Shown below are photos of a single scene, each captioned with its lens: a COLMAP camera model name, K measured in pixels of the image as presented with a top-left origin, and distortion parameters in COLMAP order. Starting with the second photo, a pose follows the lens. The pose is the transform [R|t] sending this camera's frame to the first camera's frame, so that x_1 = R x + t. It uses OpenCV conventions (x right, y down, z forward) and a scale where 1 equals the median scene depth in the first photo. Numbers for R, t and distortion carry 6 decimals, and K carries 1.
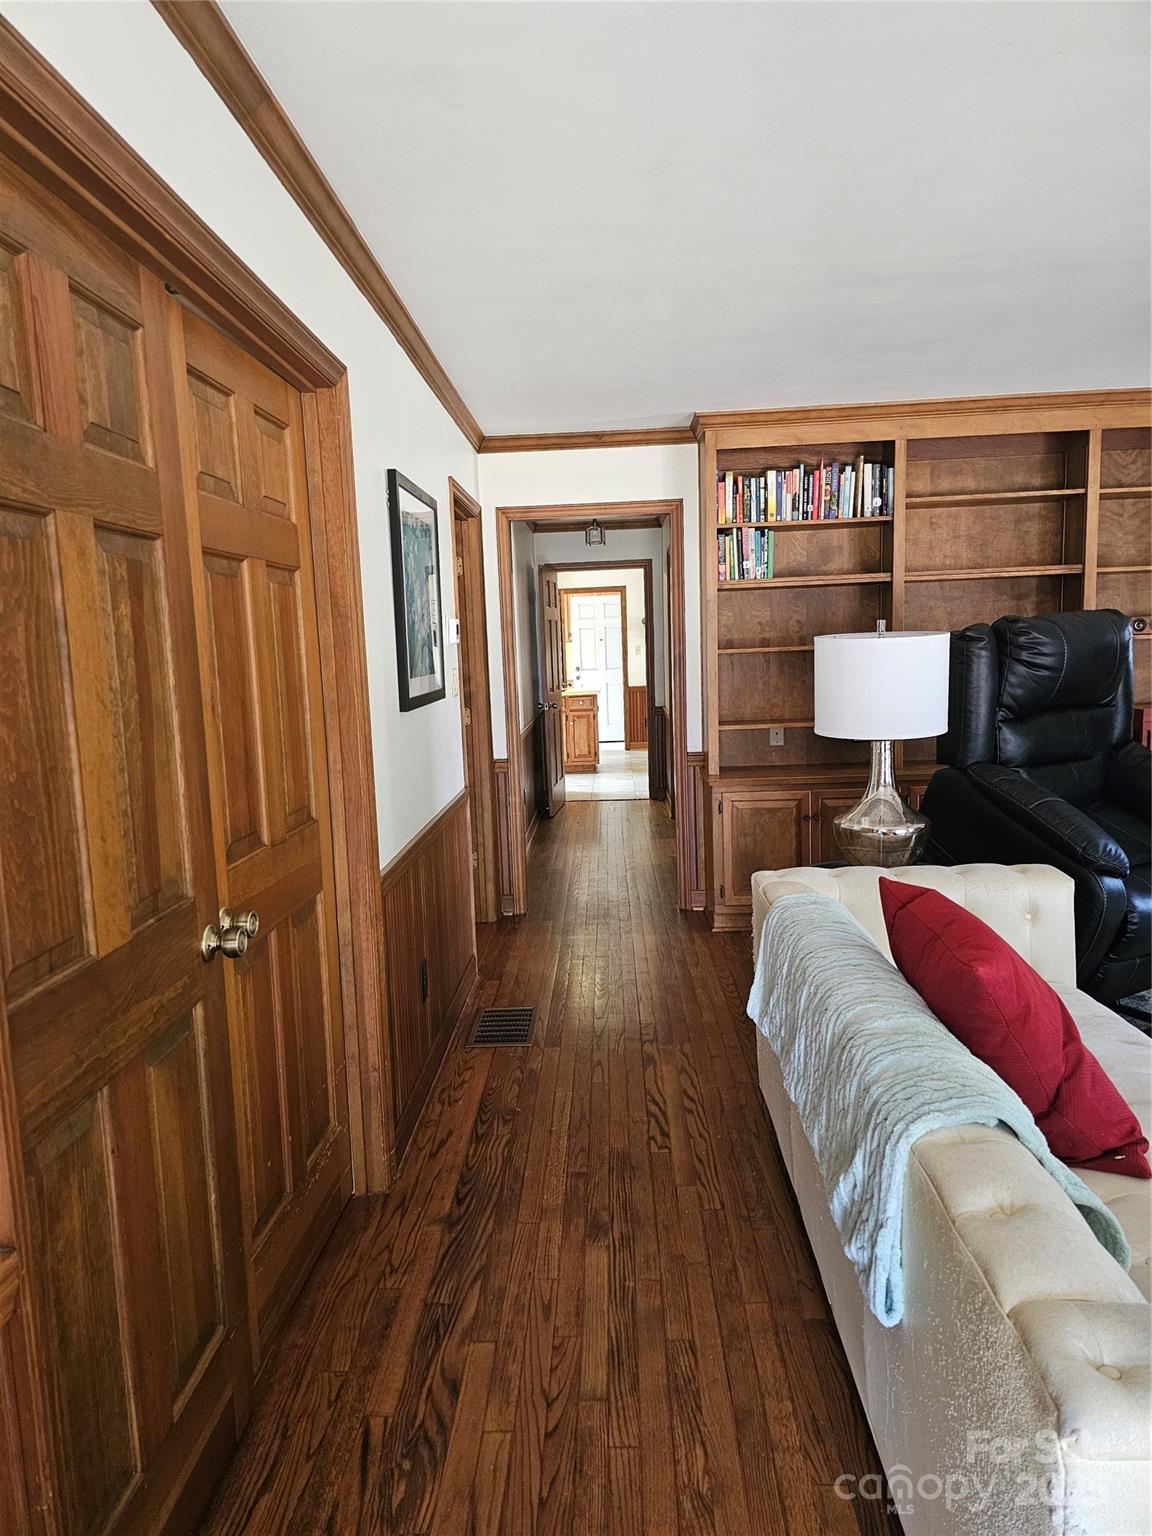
lens RADIAL K [[1029.3, 0, 571.1], [0, 1029.3, 771.0], [0, 0, 1]] dist [0.010497, -0.007483]
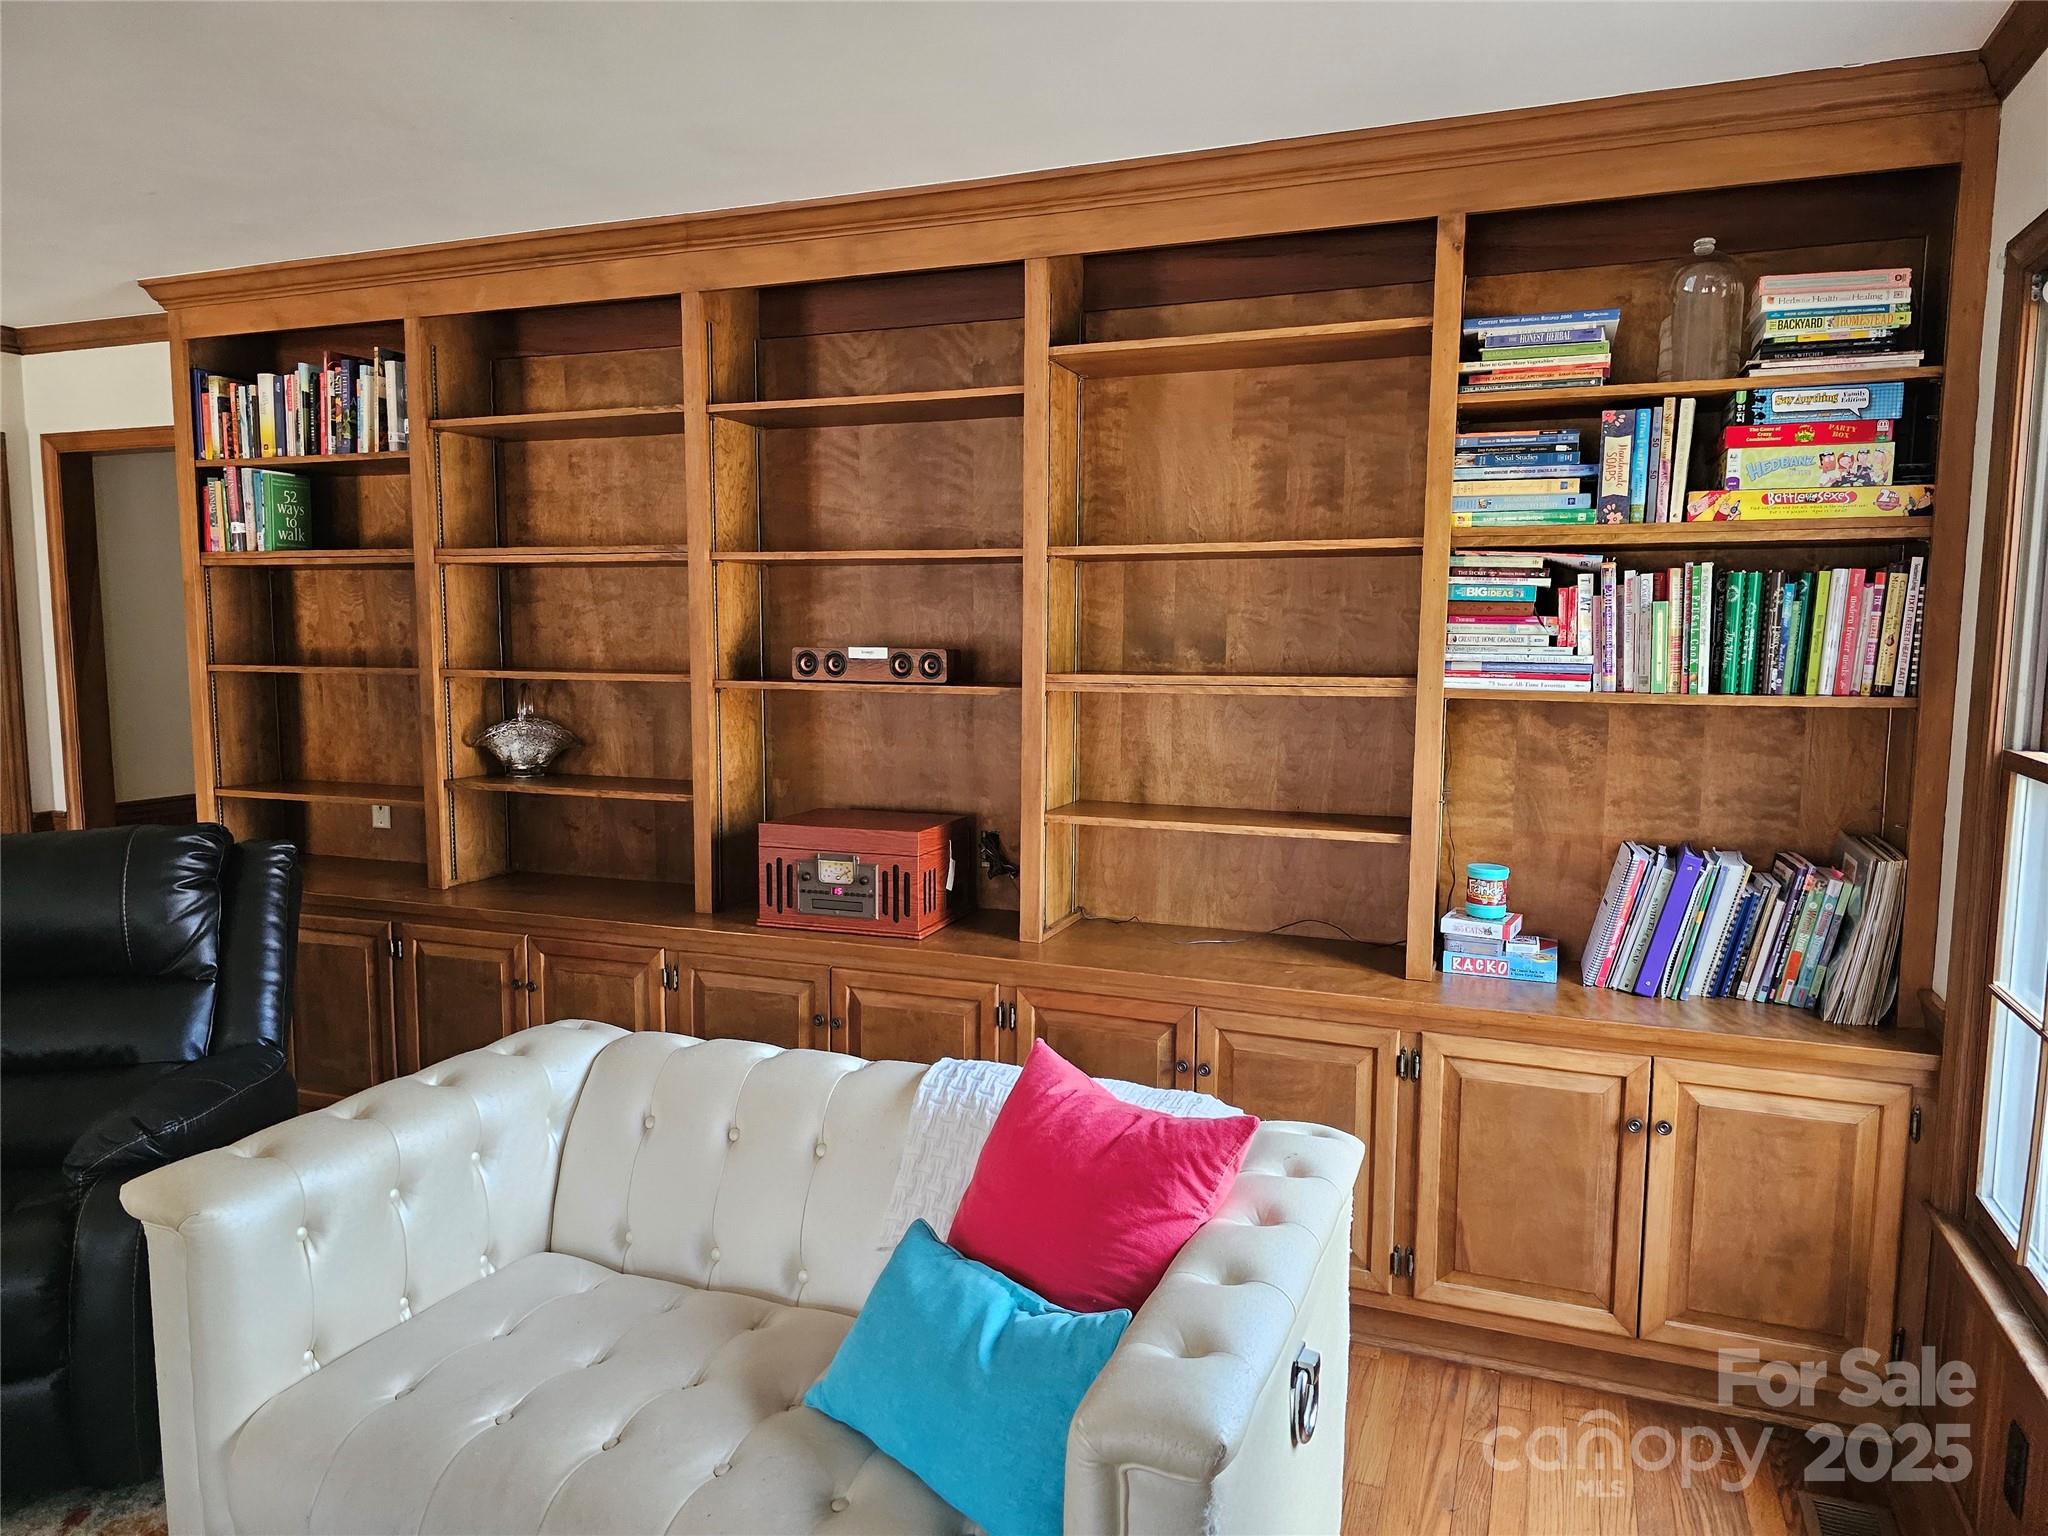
lens RADIAL K [[1372.4, 0, 1025.3], [0, 1372.4, 768.4], [0, 0, 1]] dist [0.010497, -0.007483]
pose [[0.948776, 0.078911, -0.305937, 0.835228], [-0.086454, 0.996193, -0.011161, -0.085907], [0.303892, 0.037039, 0.951986, 0.356716]]
